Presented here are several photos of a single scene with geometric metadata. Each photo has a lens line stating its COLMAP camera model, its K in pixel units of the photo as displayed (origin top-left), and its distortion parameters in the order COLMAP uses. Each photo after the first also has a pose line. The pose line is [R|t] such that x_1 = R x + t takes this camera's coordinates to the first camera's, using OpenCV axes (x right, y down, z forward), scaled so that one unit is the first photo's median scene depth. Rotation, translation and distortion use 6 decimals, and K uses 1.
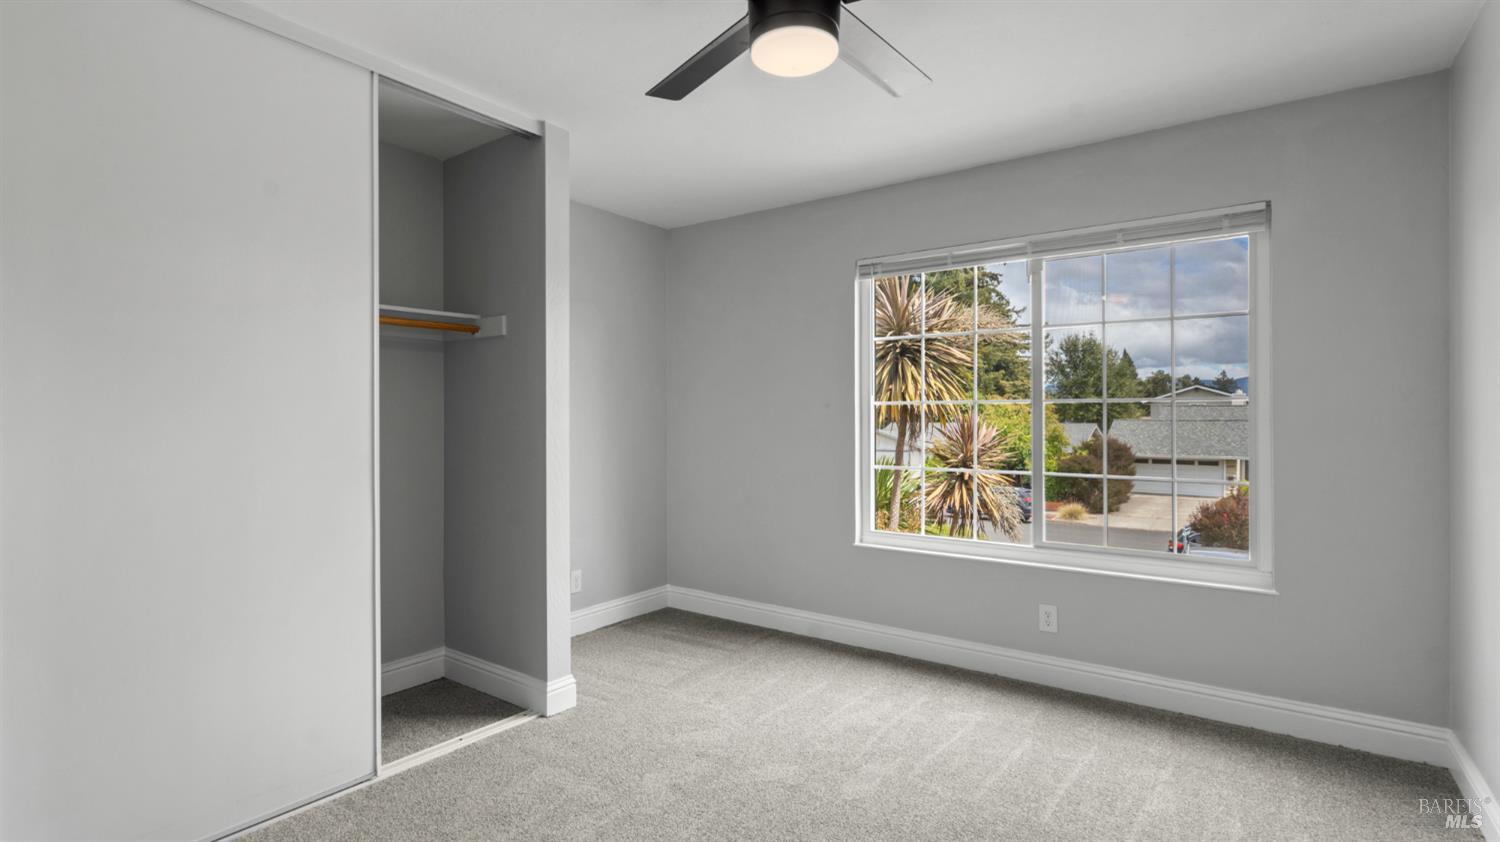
lens RADIAL K [[720.5, 0, 744.6], [0, 720.5, 412.8], [0, 0, 1]] dist [0.005335, -0.000453]
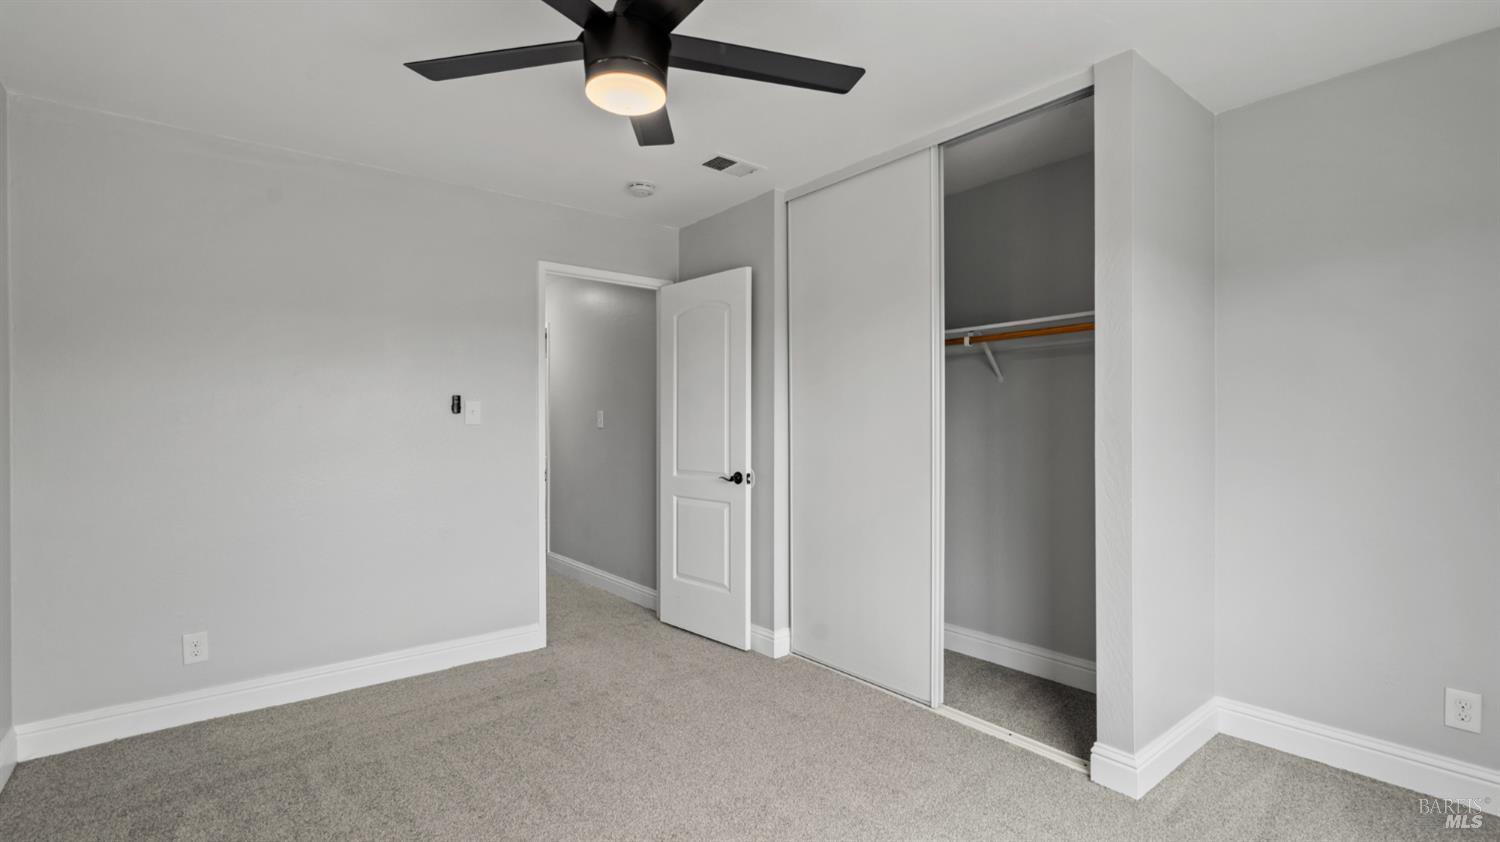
lens RADIAL K [[685.9, 0, 752.3], [0, 685.9, 426.9], [0, 0, 1]] dist [-0.011492, 0.001845]
pose [[-0.267813, 0.007727, -0.963440, 0.585853], [0.008901, 0.999945, 0.005545, 0.004683], [0.963430, -0.007090, -0.267867, 0.830950]]
